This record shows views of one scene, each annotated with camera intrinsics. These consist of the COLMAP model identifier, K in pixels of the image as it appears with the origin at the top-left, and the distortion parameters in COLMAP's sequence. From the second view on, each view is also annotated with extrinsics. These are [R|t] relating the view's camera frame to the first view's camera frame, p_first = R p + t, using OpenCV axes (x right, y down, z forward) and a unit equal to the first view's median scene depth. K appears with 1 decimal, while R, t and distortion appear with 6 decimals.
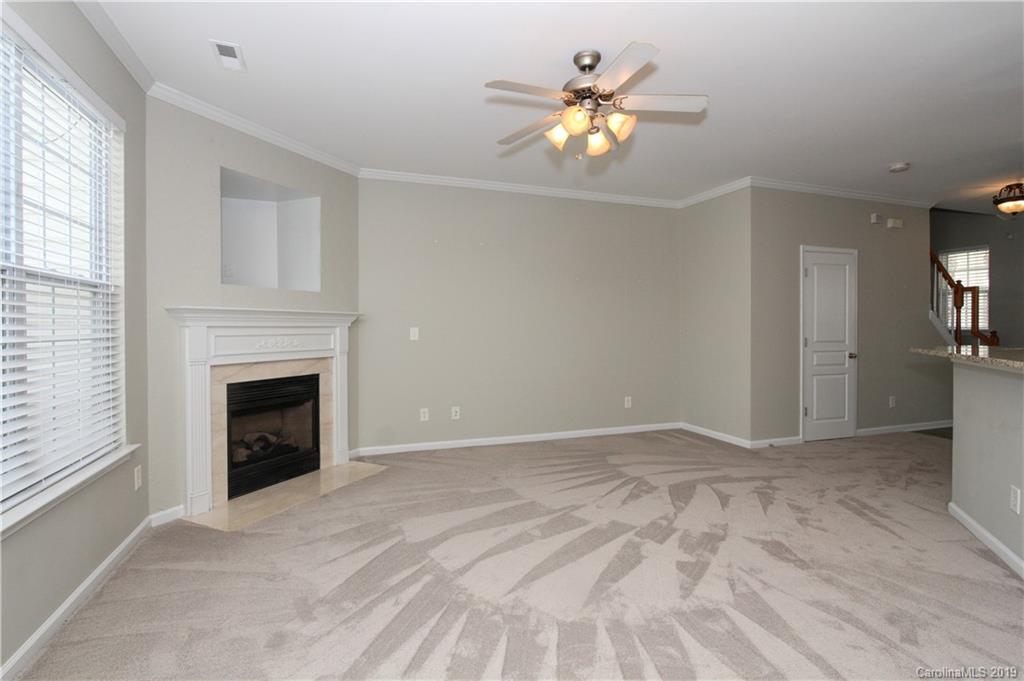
lens RADIAL K [[495.8, 0, 514.2], [0, 495.8, 337.4], [0, 0, 1]] dist [-0.014322, 0.001707]
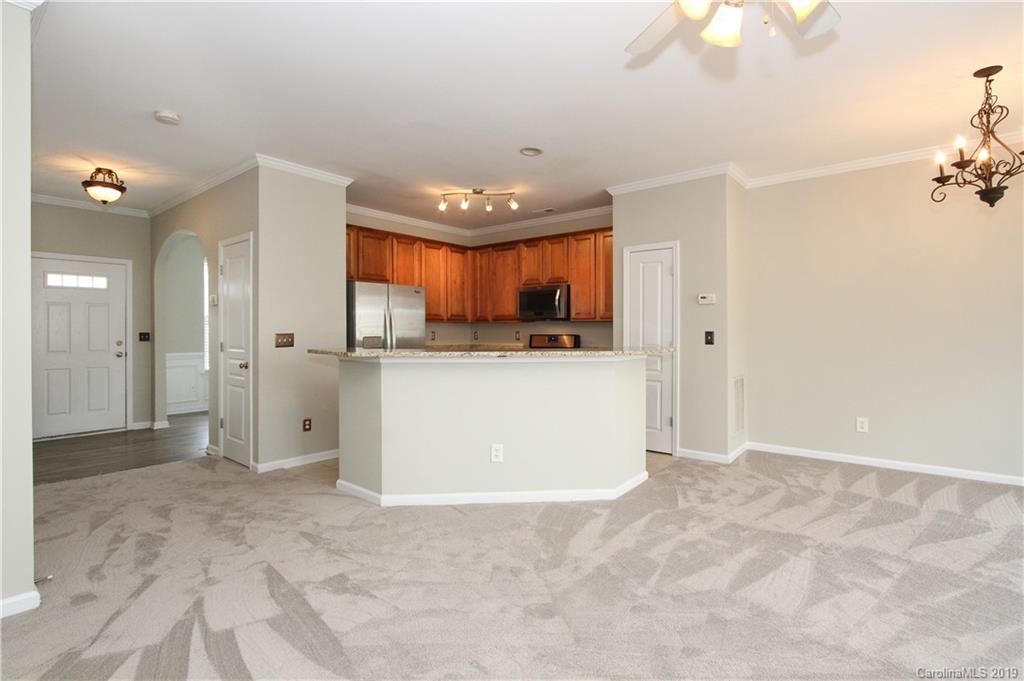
lens RADIAL K [[495.8, 0, 496.8], [0, 495.8, 329.1], [0, 0, 1]] dist [-0.014322, 0.001707]
pose [[-0.487444, 0.003969, 0.873145, -0.147420], [0.019795, 0.999783, 0.006507, -0.023388], [-0.872930, 0.020456, -0.487417, 1.165386]]
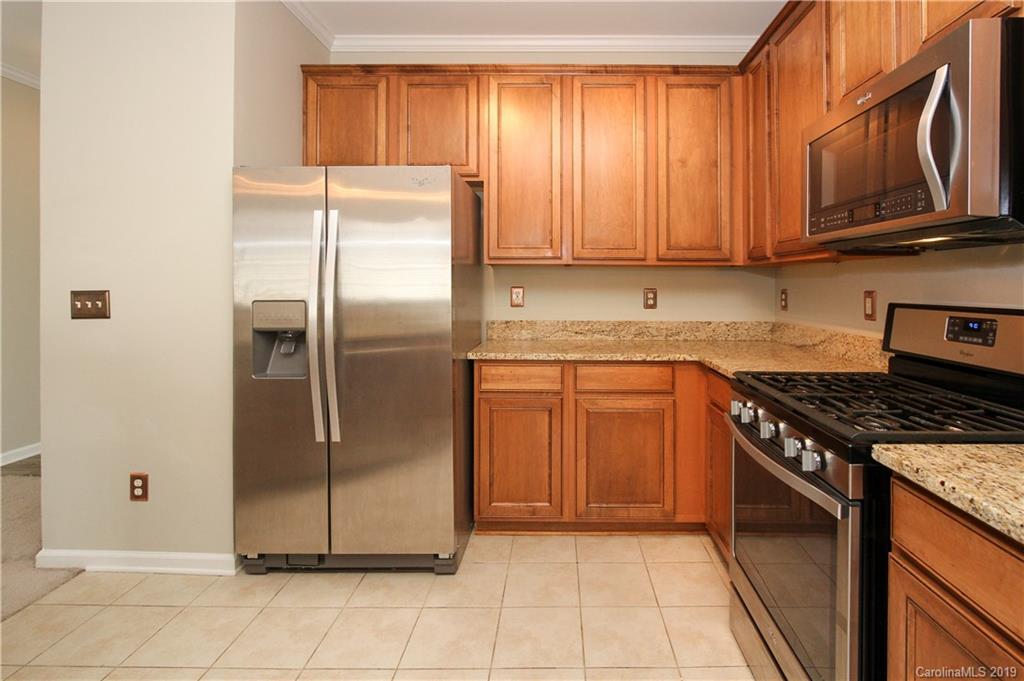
lens RADIAL K [[495.8, 0, 554.9], [0, 495.8, 285.5], [0, 0, 1]] dist [-0.014322, 0.001707]
pose [[0.342796, -0.001129, 0.939409, 0.823379], [0.014851, 0.999881, -0.004218, -0.009679], [-0.939292, 0.015397, 0.342772, 0.304288]]
